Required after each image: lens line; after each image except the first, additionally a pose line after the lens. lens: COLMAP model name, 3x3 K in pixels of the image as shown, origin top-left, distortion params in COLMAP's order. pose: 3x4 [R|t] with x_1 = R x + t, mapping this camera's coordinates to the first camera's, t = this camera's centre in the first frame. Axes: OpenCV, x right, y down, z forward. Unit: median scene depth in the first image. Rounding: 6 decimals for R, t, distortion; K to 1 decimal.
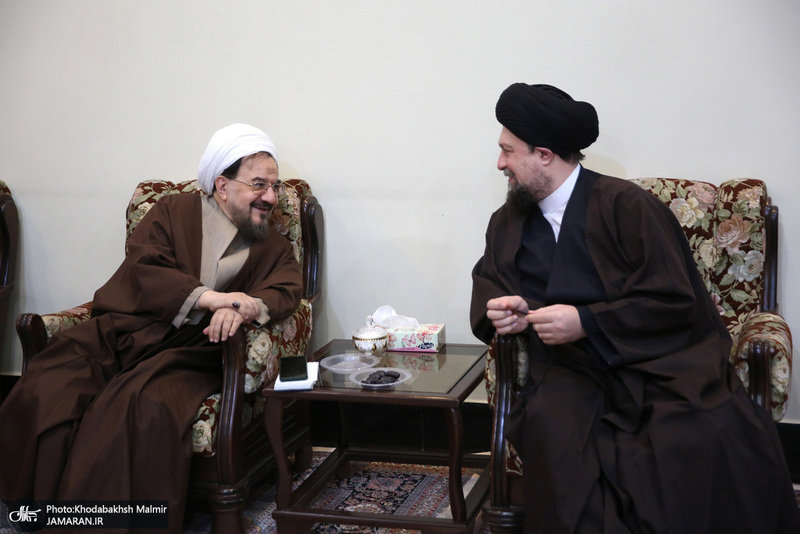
lens RADIAL K [[1268.9, 0, 401.2], [0, 1268.9, 262.9], [0, 0, 1]] dist [0.079058, 0.000000]
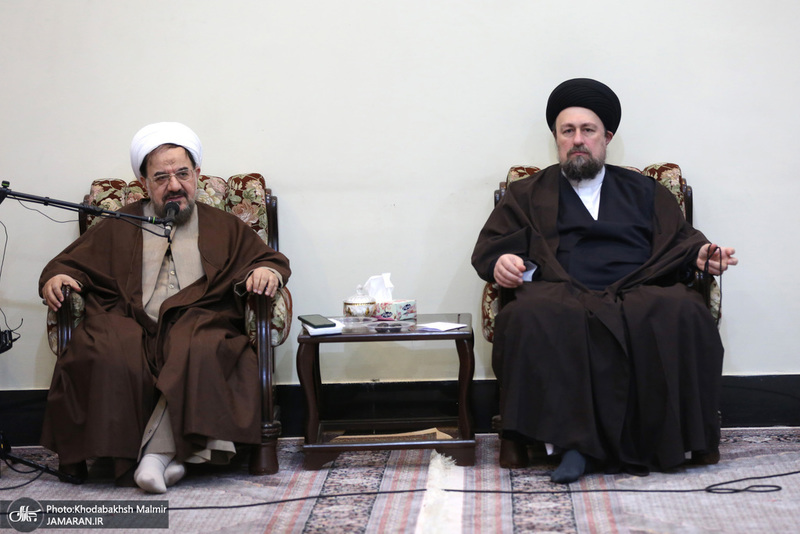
lens RADIAL K [[3096.9, 0, 434.9], [0, 3096.9, 245.0], [0, 0, 1]] dist [0.136412, 0.000000]
pose [[0.955692, -0.010400, 0.294186, -0.772972], [0.045022, 0.992782, -0.111162, 0.316646], [-0.290907, 0.119482, 0.949262, -1.642091]]
